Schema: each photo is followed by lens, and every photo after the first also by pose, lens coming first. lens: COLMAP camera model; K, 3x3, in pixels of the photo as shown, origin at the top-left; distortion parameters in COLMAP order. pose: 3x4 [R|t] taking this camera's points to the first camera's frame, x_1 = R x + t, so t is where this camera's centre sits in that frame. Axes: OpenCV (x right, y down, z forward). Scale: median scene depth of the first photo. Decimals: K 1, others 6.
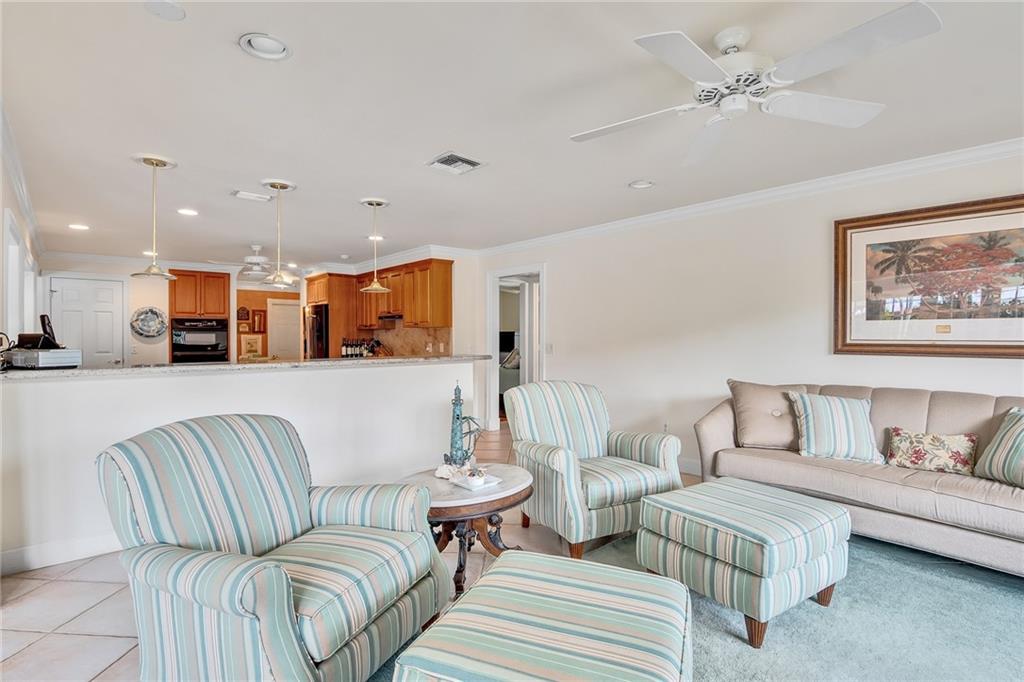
lens RADIAL K [[500.9, 0, 508.3], [0, 500.9, 340.7], [0, 0, 1]] dist [0.000496, 0.000947]
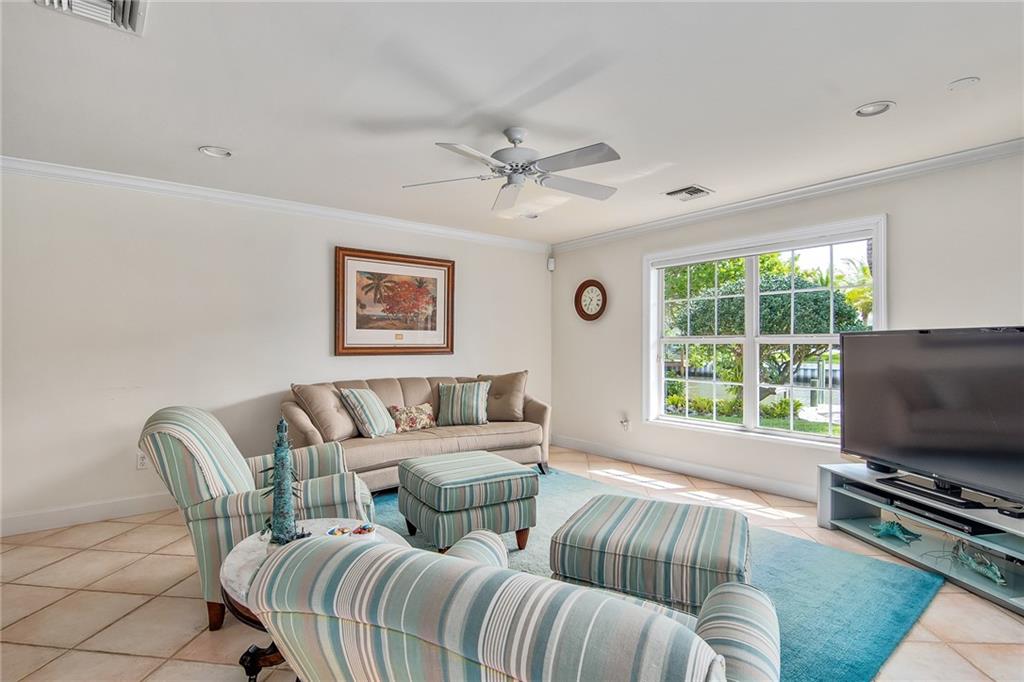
lens RADIAL K [[500.9, 0, 514.6], [0, 500.9, 345.3], [0, 0, 1]] dist [0.000496, 0.000947]
pose [[0.080742, -0.006807, 0.996712, -0.560162], [0.007812, 0.999950, 0.006196, -0.003590], [-0.996704, 0.007287, 0.080791, 0.503627]]
